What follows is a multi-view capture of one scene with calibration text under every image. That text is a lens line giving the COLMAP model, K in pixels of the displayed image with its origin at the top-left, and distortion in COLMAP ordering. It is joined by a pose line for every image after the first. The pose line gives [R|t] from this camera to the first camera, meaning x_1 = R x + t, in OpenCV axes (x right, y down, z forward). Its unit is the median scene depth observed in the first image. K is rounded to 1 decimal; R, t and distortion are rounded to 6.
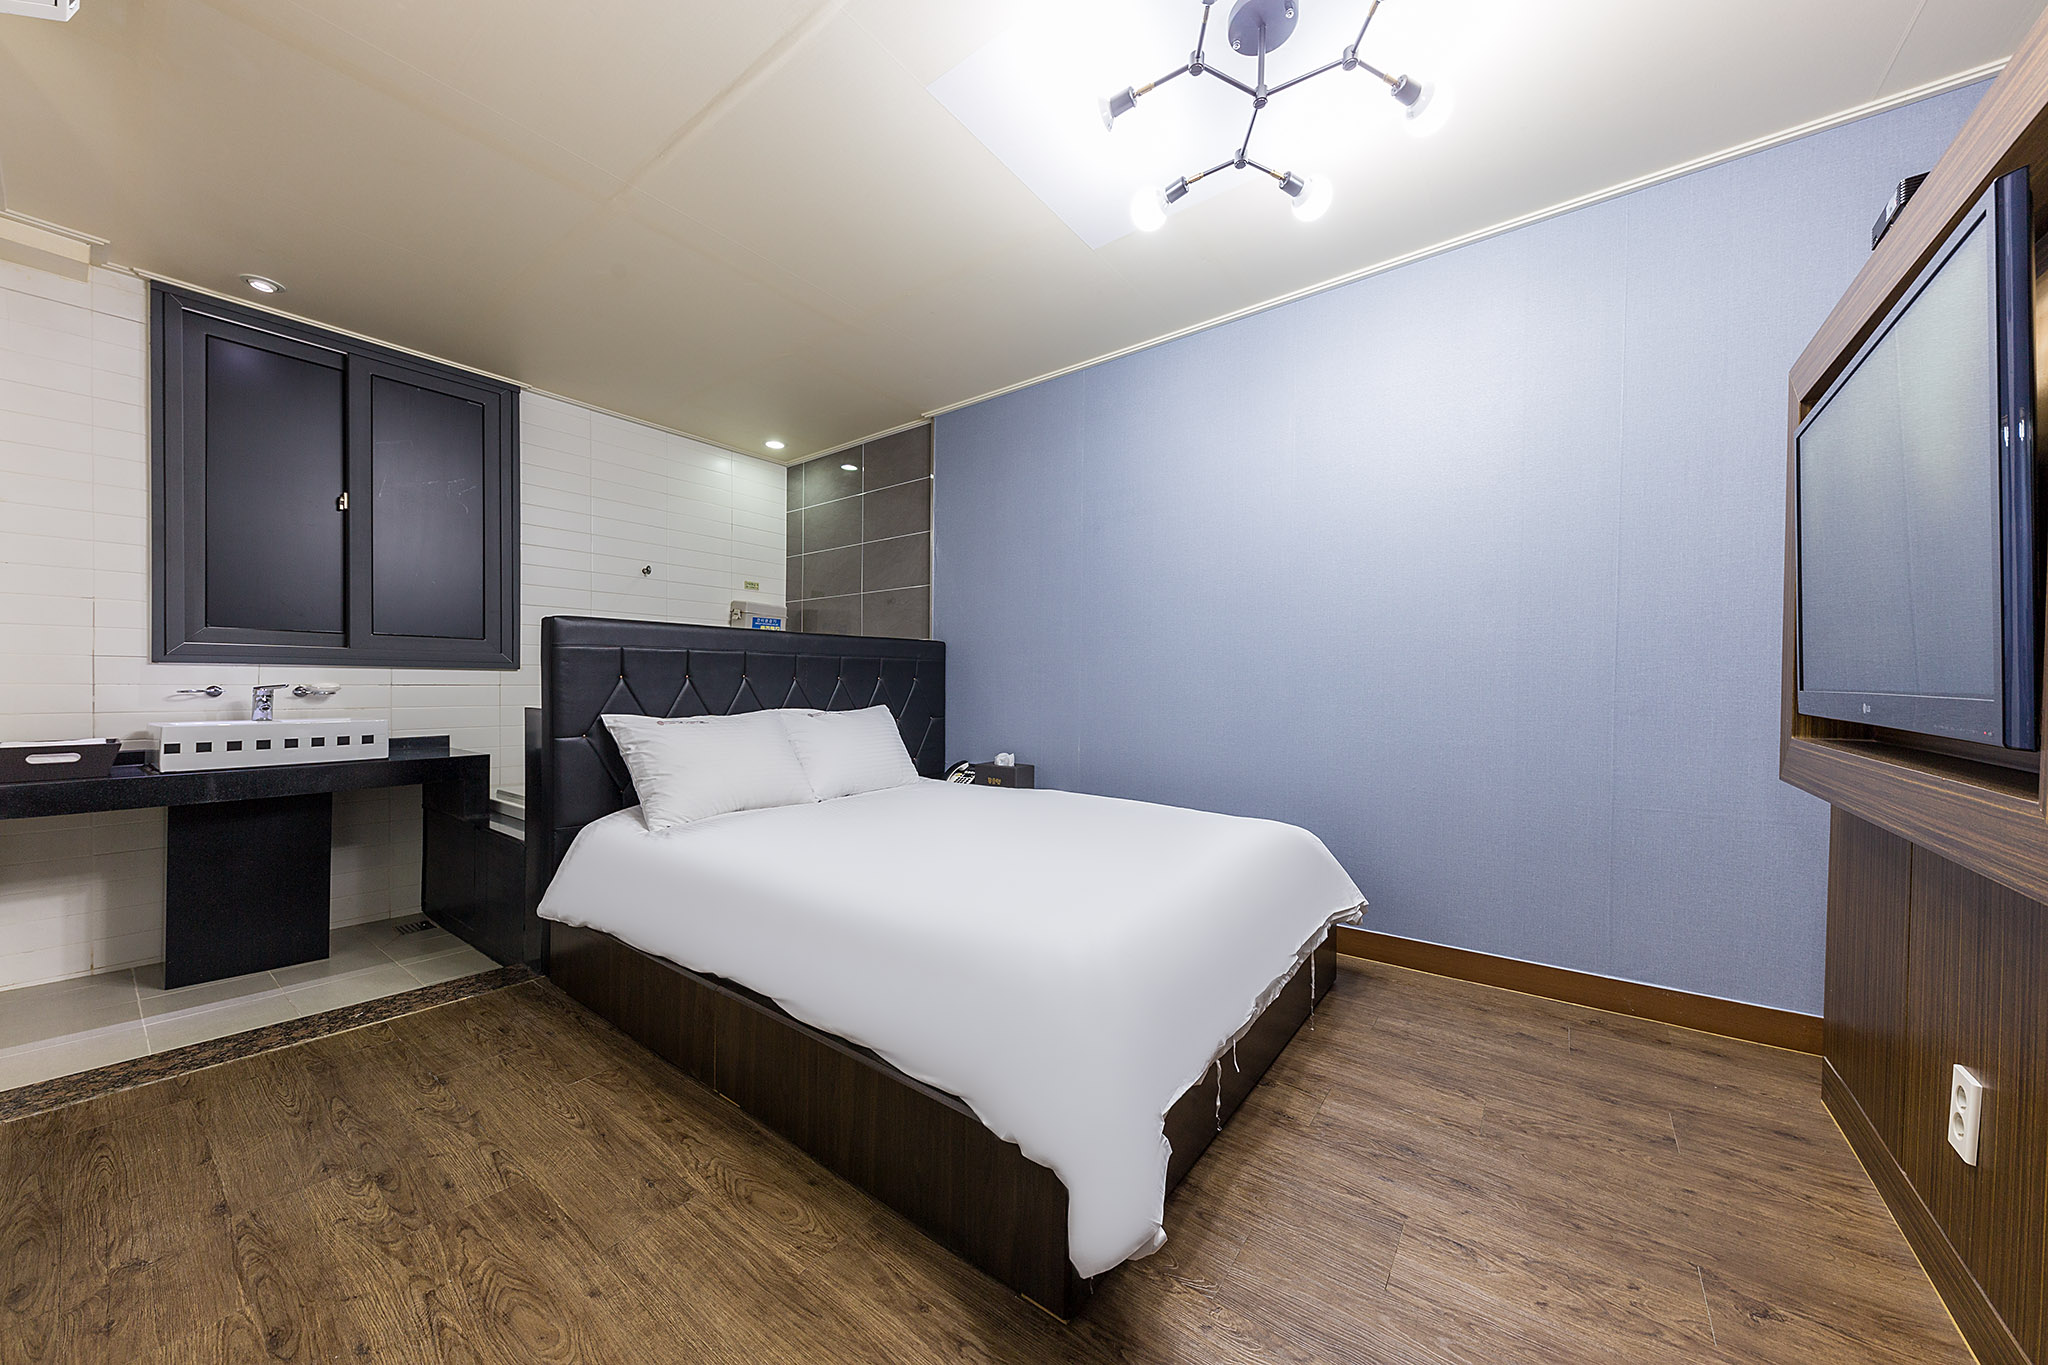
lens RADIAL K [[697.2, 0, 1029.4], [0, 697.2, 692.2], [0, 0, 1]] dist [0.000495, -0.000198]
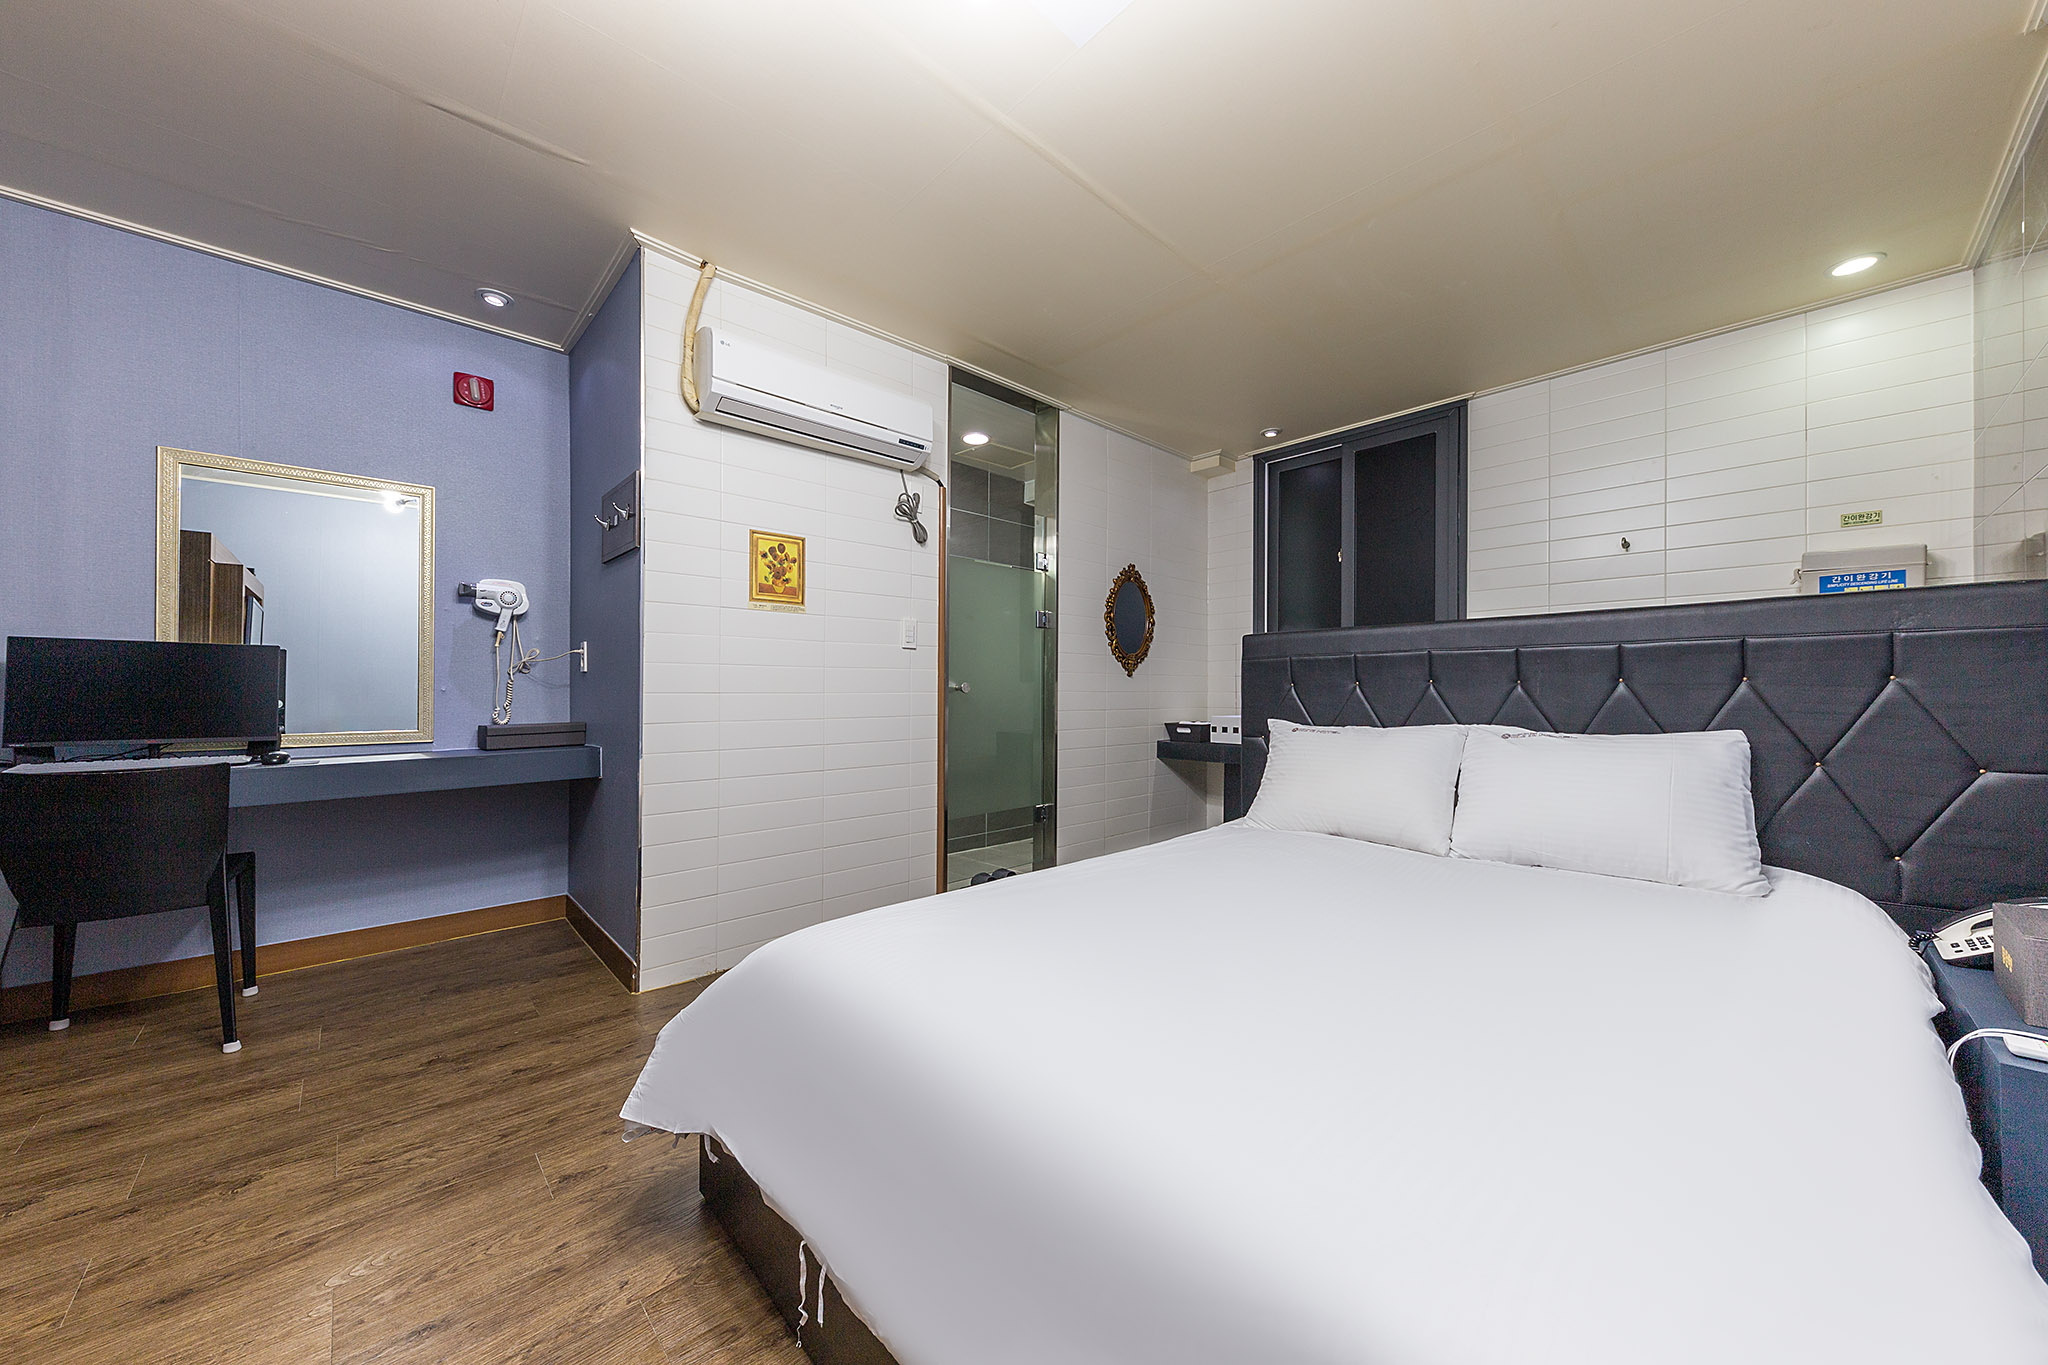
lens RADIAL K [[697.2, 0, 1018.3], [0, 697.2, 685.9], [0, 0, 1]] dist [0.000495, -0.000198]
pose [[-0.175243, -0.010514, -0.984469, 0.567521], [-0.007254, 0.999930, -0.009388, -0.007146], [0.984498, 0.005496, -0.175307, 0.798263]]
